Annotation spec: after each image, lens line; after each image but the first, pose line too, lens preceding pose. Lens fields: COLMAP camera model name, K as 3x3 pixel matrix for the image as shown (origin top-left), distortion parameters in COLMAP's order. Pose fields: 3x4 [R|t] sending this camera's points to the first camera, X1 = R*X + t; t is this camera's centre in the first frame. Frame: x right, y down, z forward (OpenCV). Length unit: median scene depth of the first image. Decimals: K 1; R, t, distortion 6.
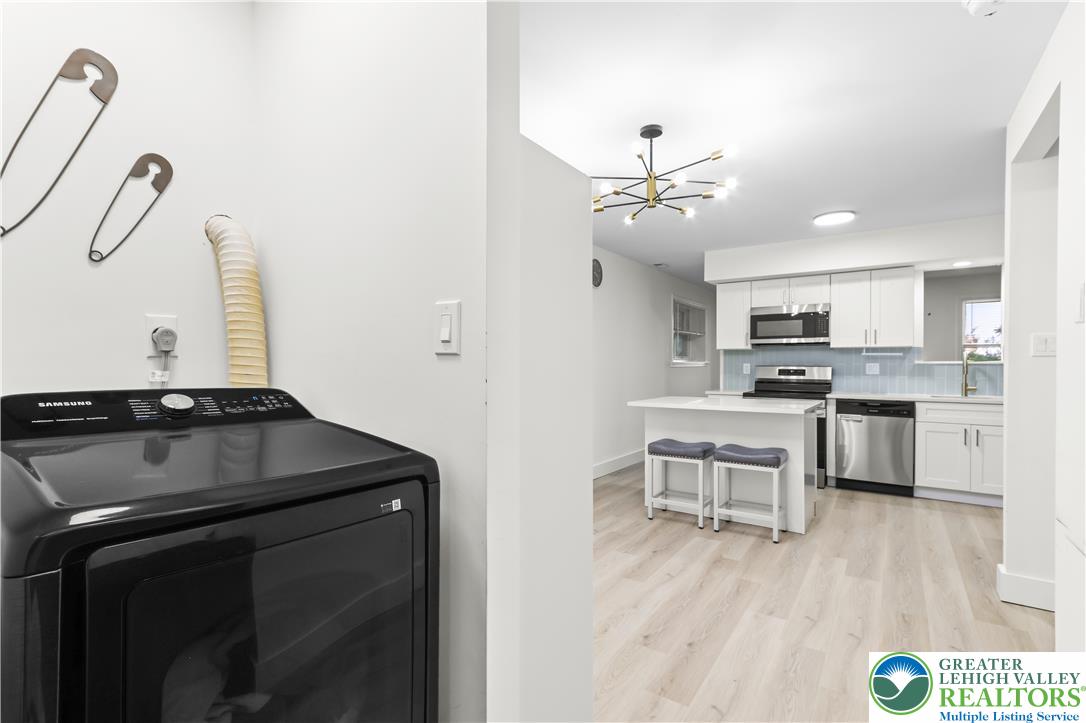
lens RADIAL K [[503.5, 0, 543.7], [0, 503.5, 364.7], [0, 0, 1]] dist [0.002861, 0.000402]
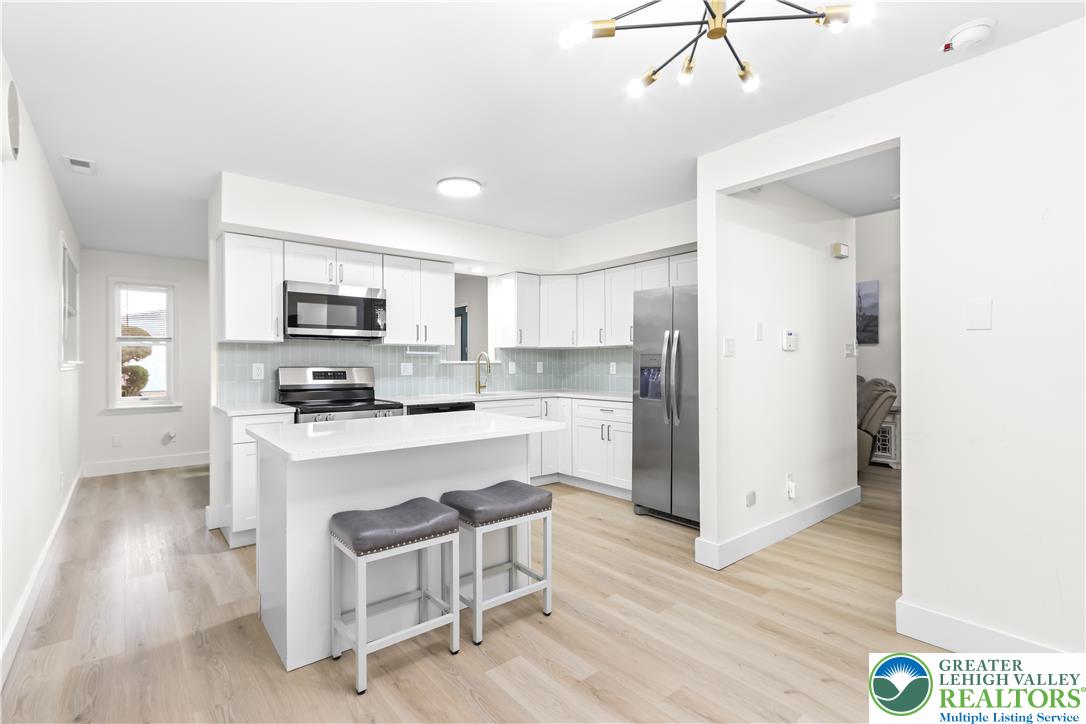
lens RADIAL K [[503.5, 0, 532.1], [0, 503.5, 358.7], [0, 0, 1]] dist [0.002861, 0.000402]
pose [[0.271758, 0.005957, 0.962347, -0.156032], [0.004647, 0.999961, -0.007502, -0.002610], [-0.962354, 0.006511, 0.271720, 0.550205]]
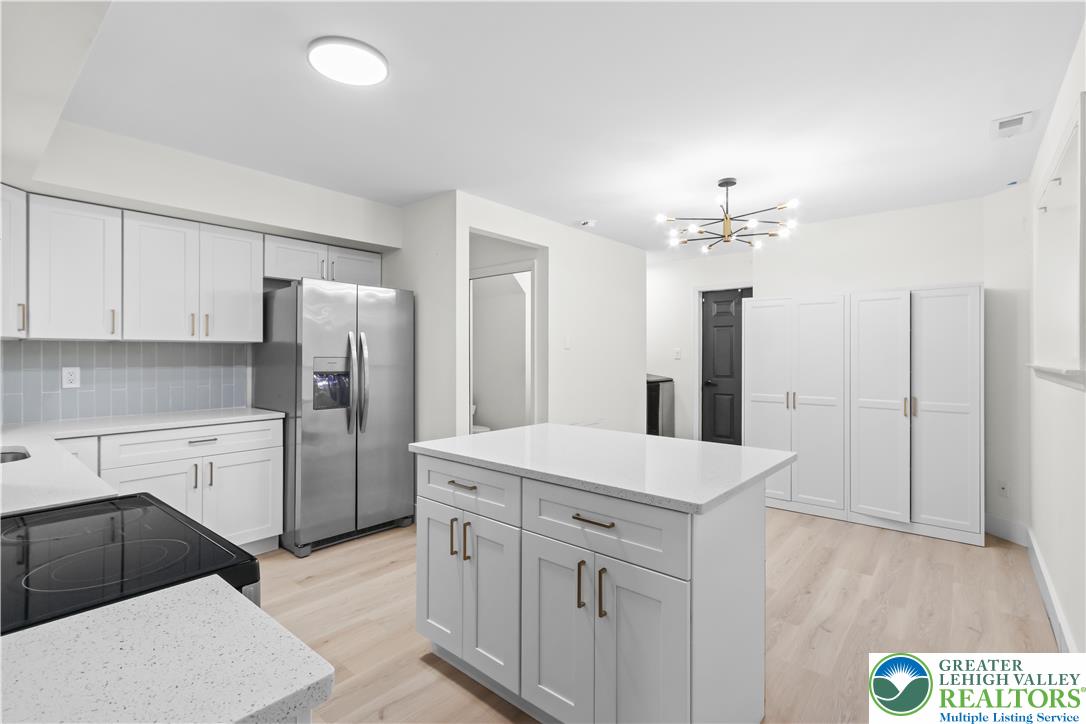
lens RADIAL K [[503.5, 0, 540.3], [0, 503.5, 356.0], [0, 0, 1]] dist [0.002861, 0.000402]
pose [[-0.996051, -0.000346, 0.088783, 0.293752], [-0.000481, 0.999999, -0.001500, -0.014461], [-0.088782, -0.001537, -0.996050, 1.202998]]
